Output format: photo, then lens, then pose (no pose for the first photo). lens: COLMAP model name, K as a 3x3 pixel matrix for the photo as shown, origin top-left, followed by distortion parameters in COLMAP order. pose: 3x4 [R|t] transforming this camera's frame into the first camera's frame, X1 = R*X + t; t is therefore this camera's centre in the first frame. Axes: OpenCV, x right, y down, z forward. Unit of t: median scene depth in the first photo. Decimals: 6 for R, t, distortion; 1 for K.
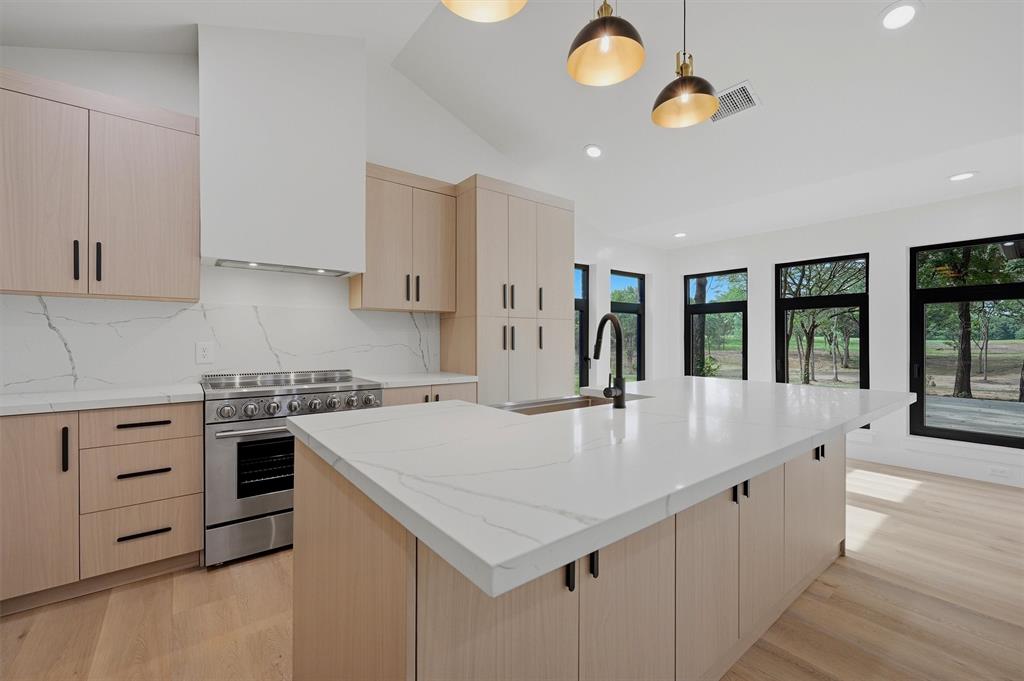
lens RADIAL K [[415.4, 0, 515.9], [0, 415.4, 338.7], [0, 0, 1]] dist [-0.000033, 0.000343]
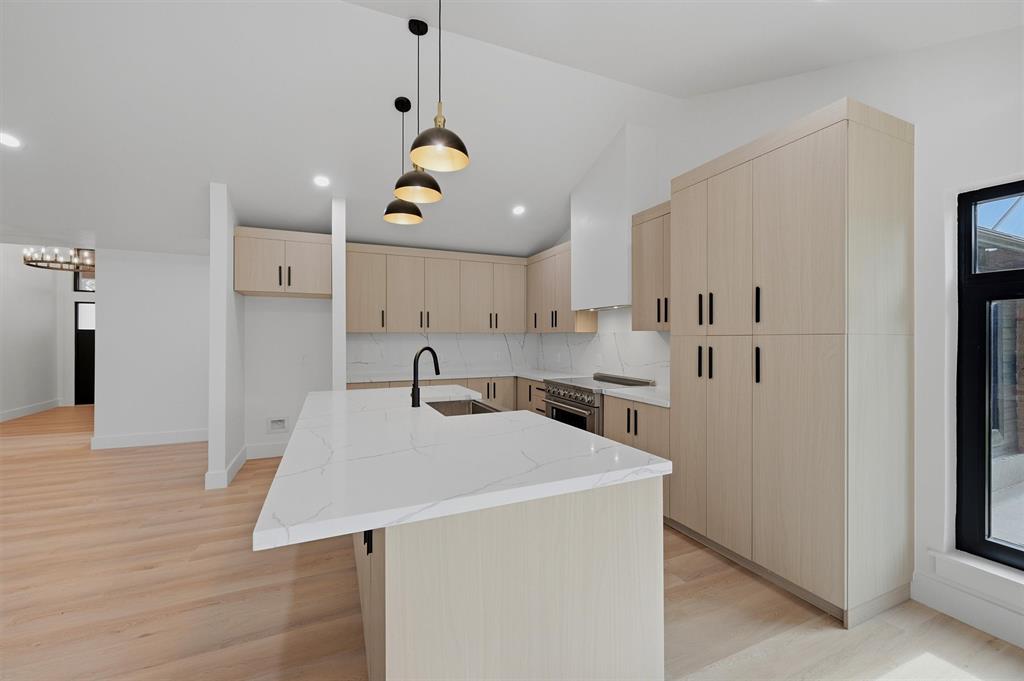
lens RADIAL K [[415.4, 0, 515.9], [0, 415.4, 338.7], [0, 0, 1]] dist [-0.000033, 0.000343]
pose [[-0.241562, -0.000957, -0.970385, 0.802488], [-0.000038, 1.000000, -0.000977, -0.043660], [0.970385, -0.000199, -0.241562, 0.816440]]
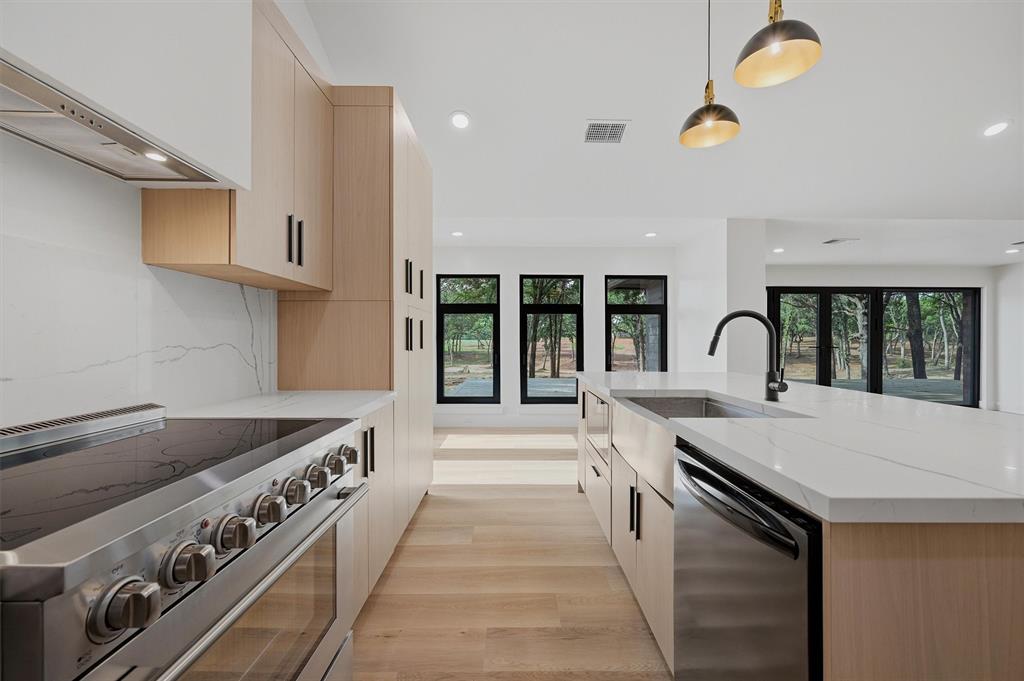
lens RADIAL K [[415.4, 0, 515.9], [0, 415.4, 338.7], [0, 0, 1]] dist [-0.000033, 0.000343]
pose [[0.607480, 0.001850, 0.794333, -0.462242], [-0.003231, 0.999995, 0.000142, 0.004681], [-0.794329, -0.002653, 0.607483, 0.403539]]
